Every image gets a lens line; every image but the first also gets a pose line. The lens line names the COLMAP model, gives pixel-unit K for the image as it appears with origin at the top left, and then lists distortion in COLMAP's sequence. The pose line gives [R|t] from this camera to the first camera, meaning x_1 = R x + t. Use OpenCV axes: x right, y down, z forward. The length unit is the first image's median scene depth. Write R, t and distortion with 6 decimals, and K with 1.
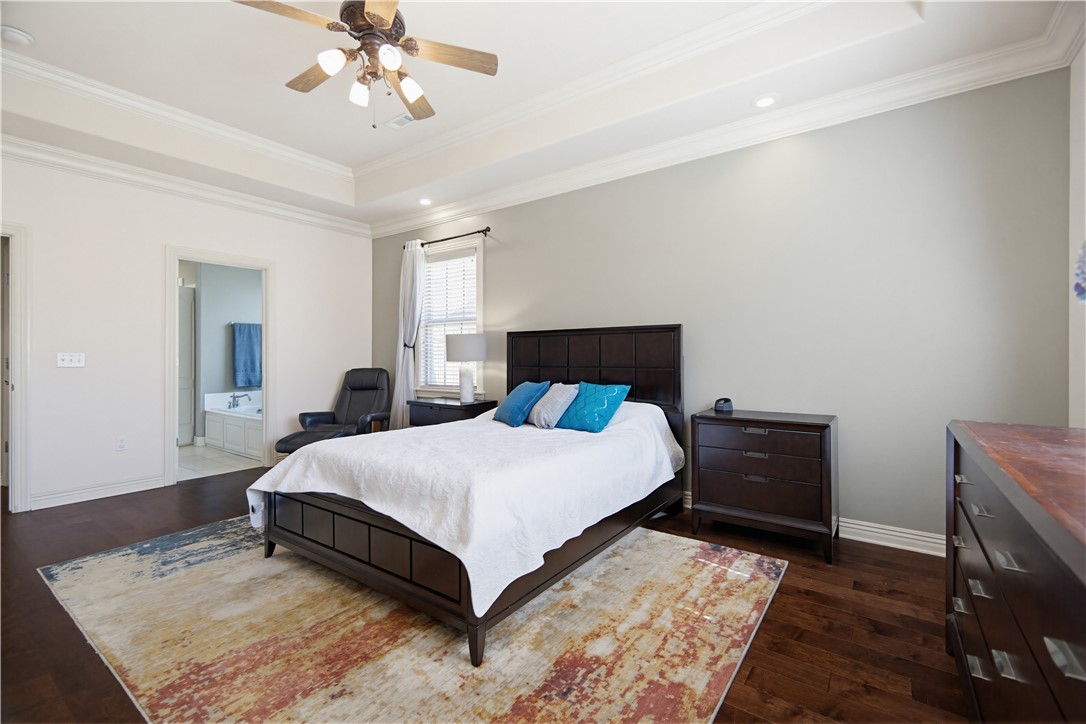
lens RADIAL K [[480.1, 0, 542.5], [0, 480.1, 358.9], [0, 0, 1]] dist [0.013175, -0.004190]
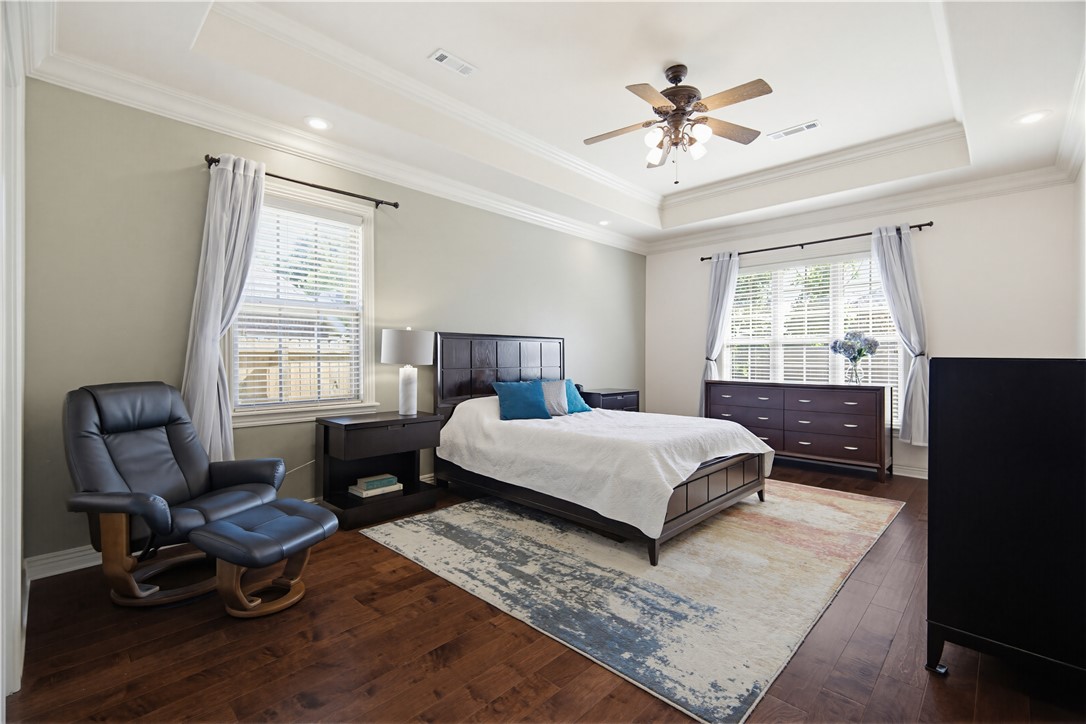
lens RADIAL K [[480.1, 0, 543.8], [0, 480.1, 362.4], [0, 0, 1]] dist [0.013175, -0.004190]
pose [[0.124742, -0.002805, 0.992185, -1.524752], [-0.004238, 0.999985, 0.003360, 0.000638], [-0.992180, -0.004624, 0.124728, 1.078438]]
